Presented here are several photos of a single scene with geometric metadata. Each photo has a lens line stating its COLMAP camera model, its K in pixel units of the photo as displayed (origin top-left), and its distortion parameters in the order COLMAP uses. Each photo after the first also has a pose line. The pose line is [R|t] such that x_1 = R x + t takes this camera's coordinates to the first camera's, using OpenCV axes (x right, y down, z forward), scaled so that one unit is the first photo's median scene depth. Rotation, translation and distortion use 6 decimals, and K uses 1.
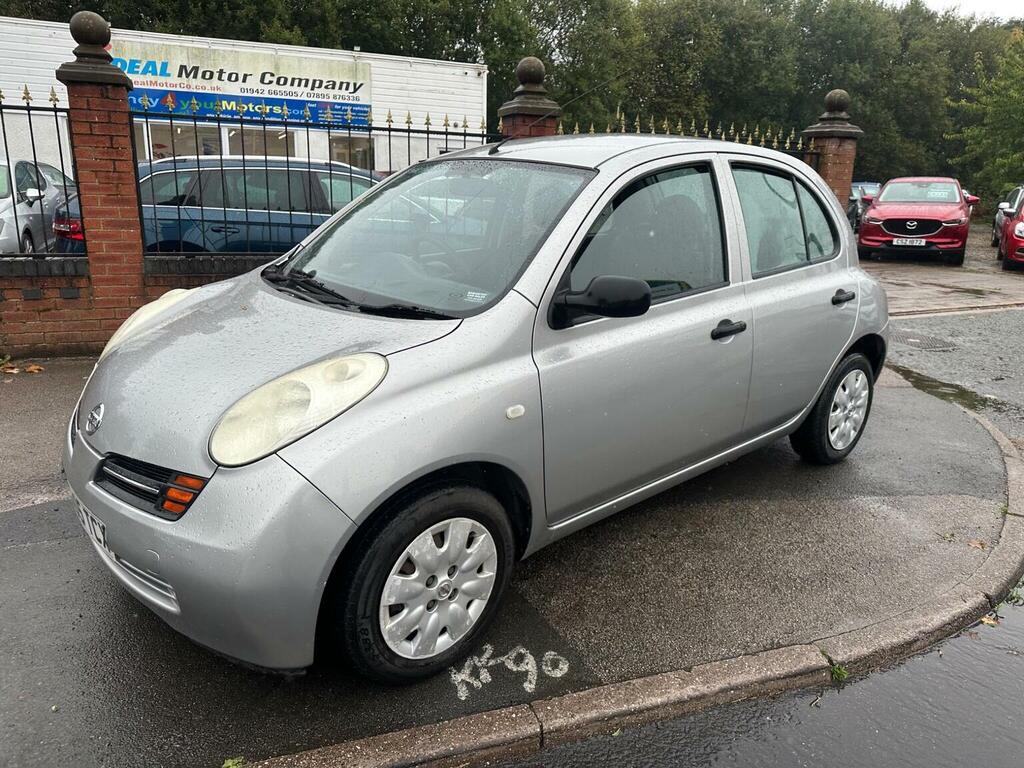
lens RADIAL K [[755.1, 0, 516.1], [0, 755.1, 418.1], [0, 0, 1]] dist [0.023402, -0.032755]
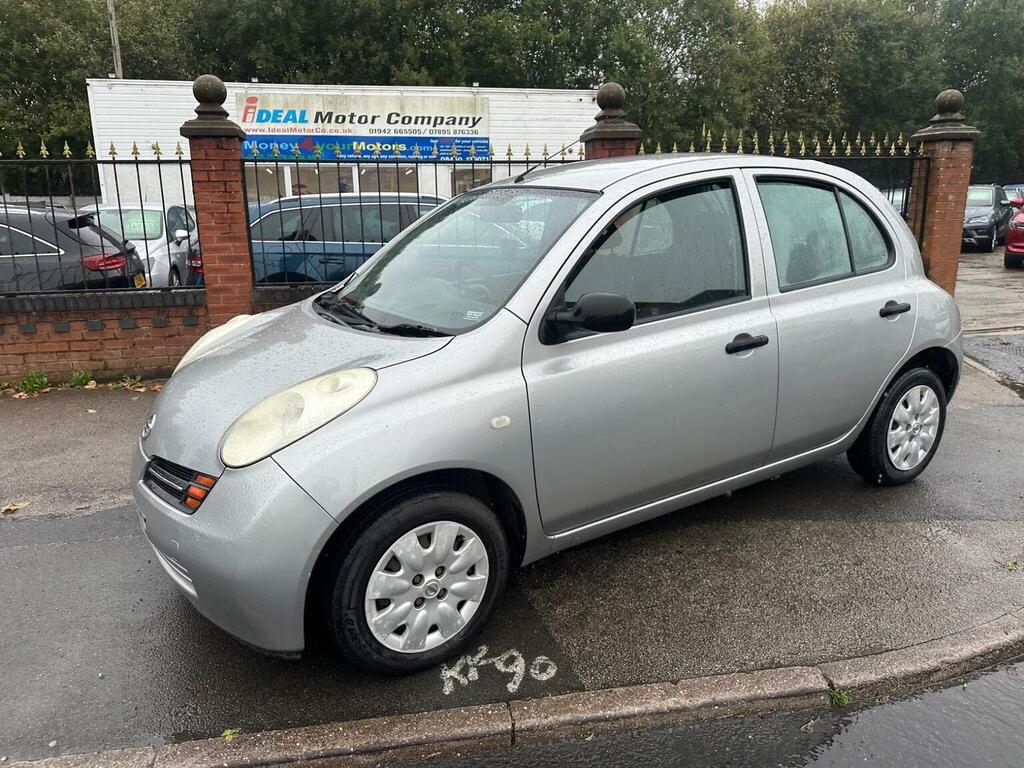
lens RADIAL K [[763.9, 0, 510.6], [0, 763.9, 406.6], [0, 0, 1]] dist [0.012725, -0.007509]
pose [[0.982013, 0.001780, -0.188806, 0.169540], [-0.010173, 0.999002, -0.043496, 0.012464], [0.188540, 0.044634, 0.981051, -0.038870]]
